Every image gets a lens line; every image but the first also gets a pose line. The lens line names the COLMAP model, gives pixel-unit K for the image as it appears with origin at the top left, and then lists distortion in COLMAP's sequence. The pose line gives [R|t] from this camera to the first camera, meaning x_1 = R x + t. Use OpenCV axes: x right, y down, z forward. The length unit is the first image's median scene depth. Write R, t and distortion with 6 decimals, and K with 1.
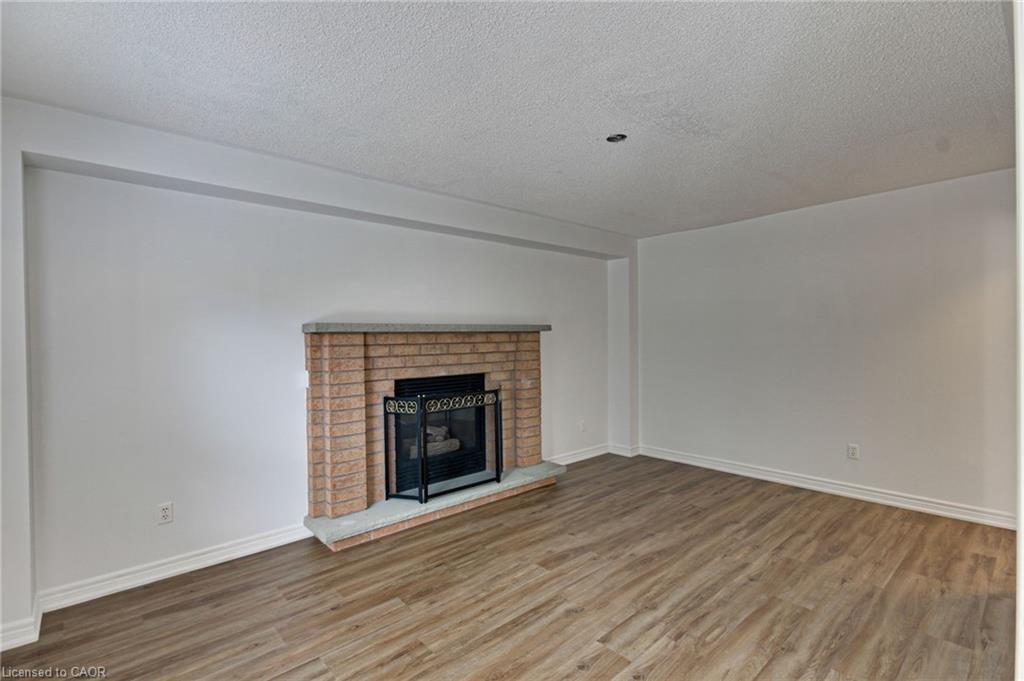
lens RADIAL K [[477.3, 0, 514.0], [0, 477.3, 347.2], [0, 0, 1]] dist [0.017361, 0.002661]
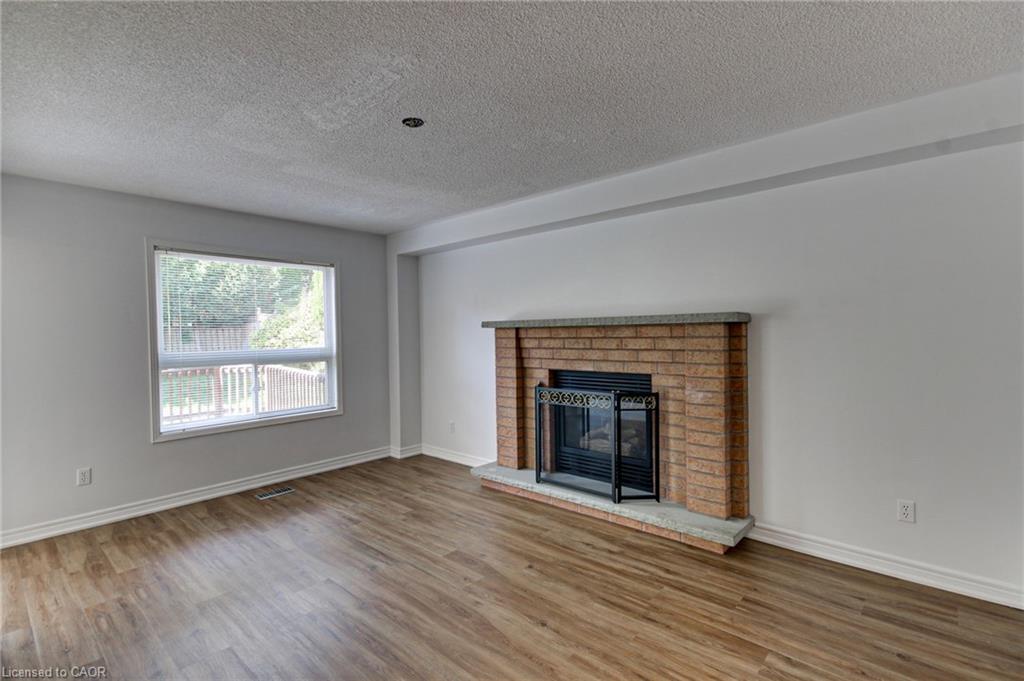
lens RADIAL K [[477.3, 0, 512.9], [0, 477.3, 334.5], [0, 0, 1]] dist [0.017361, 0.002661]
pose [[0.104549, 0.010663, -0.994463, 0.835876], [-0.011688, 0.999887, 0.009493, -0.022926], [0.994451, 0.010631, 0.104662, 0.768534]]
